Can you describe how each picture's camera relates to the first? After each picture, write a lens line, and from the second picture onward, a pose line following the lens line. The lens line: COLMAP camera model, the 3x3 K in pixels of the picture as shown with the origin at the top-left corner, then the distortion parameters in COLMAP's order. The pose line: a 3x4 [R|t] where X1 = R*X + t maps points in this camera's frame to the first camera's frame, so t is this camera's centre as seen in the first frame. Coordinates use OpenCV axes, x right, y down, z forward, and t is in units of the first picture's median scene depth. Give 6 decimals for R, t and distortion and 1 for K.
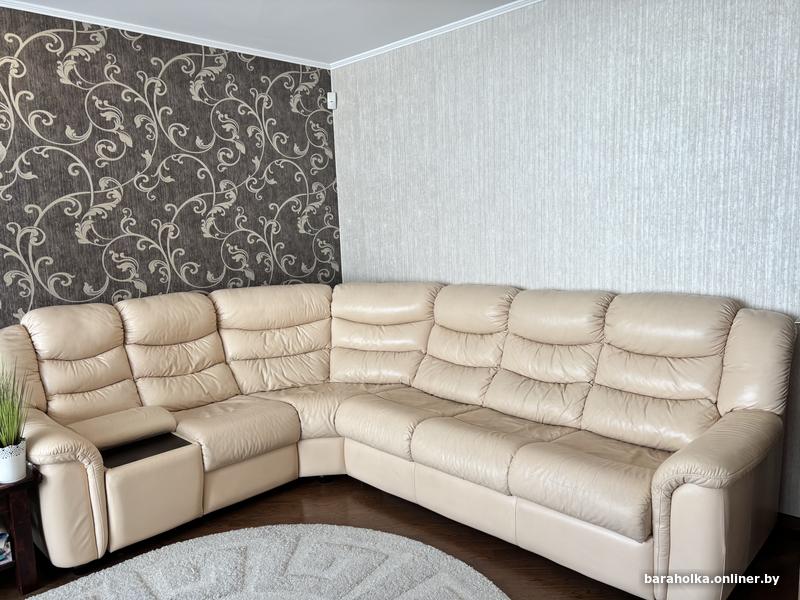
lens RADIAL K [[602.7, 0, 401.4], [0, 602.7, 303.4], [0, 0, 1]] dist [0.044065, -0.041467]
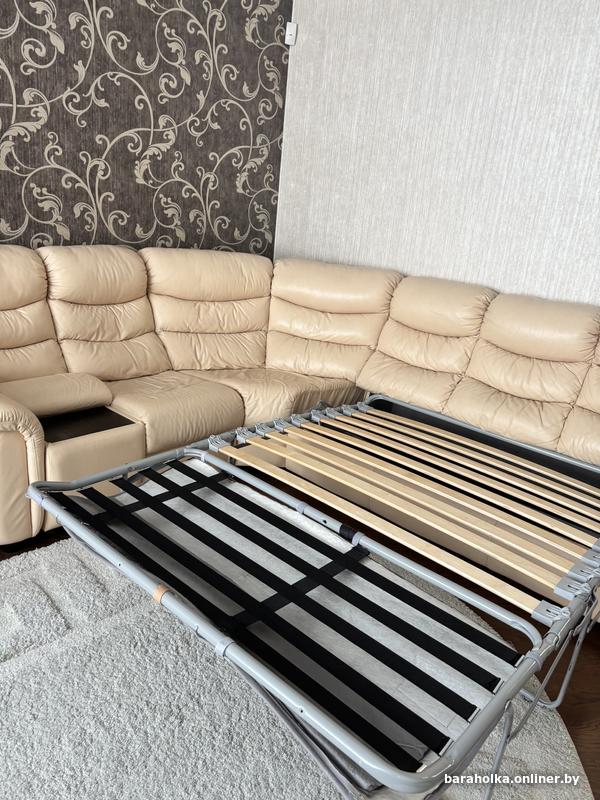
lens RADIAL K [[602.7, 0, 301.5], [0, 602.7, 396.4], [0, 0, 1]] dist [0.044065, -0.041467]
pose [[0.990174, 0.110329, 0.085929, -0.150279], [-0.124343, 0.975782, 0.179968, 0.002651], [-0.063992, -0.188884, 0.979912, 0.098114]]
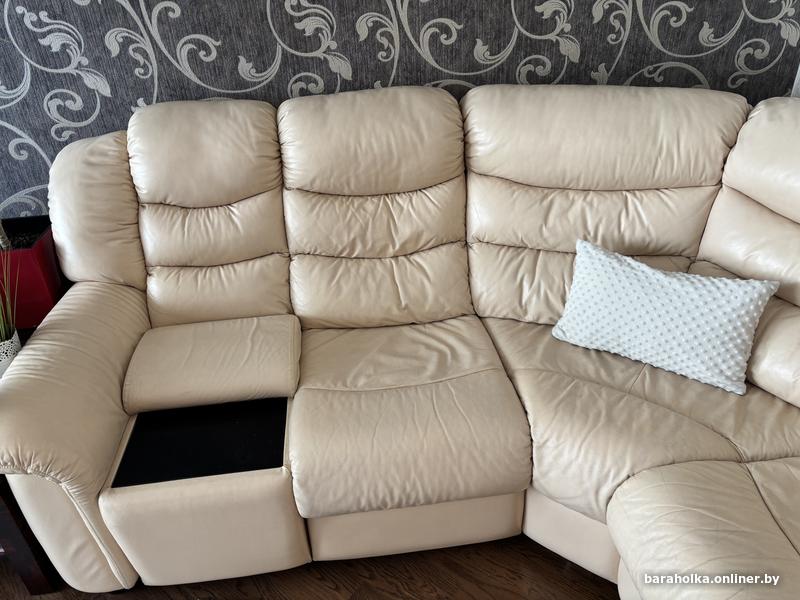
lens RADIAL K [[602.7, 0, 407.3], [0, 602.7, 295.1], [0, 0, 1]] dist [0.044065, -0.041467]
pose [[0.780878, 0.326242, -0.532725, -0.041459], [-0.068276, 0.892255, 0.446339, -0.093653], [0.620941, -0.312165, 0.719017, 0.617688]]
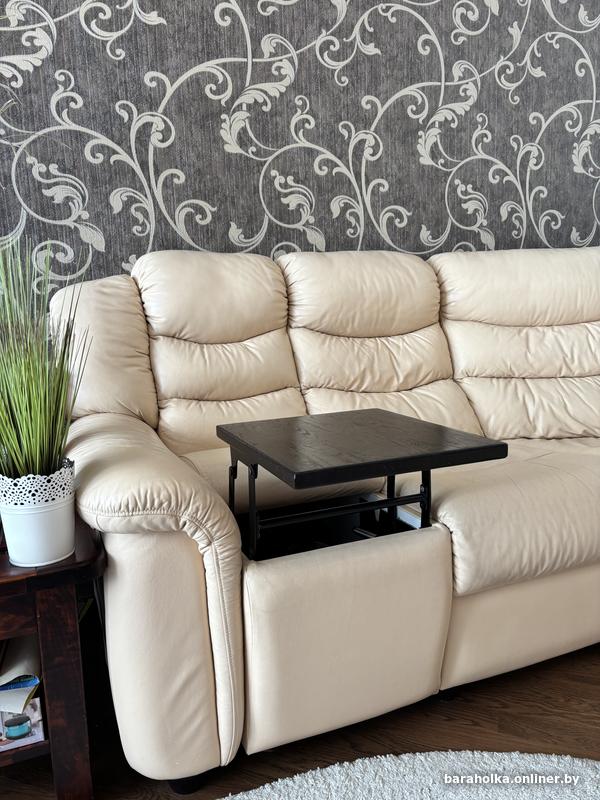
lens RADIAL K [[602.7, 0, 296.9], [0, 602.7, 400.2], [0, 0, 1]] dist [0.044065, -0.041467]
pose [[0.922632, 0.060366, -0.380928, -0.224375], [-0.048888, 0.998013, 0.039748, 0.107673], [0.382571, -0.018050, 0.923750, 0.470095]]
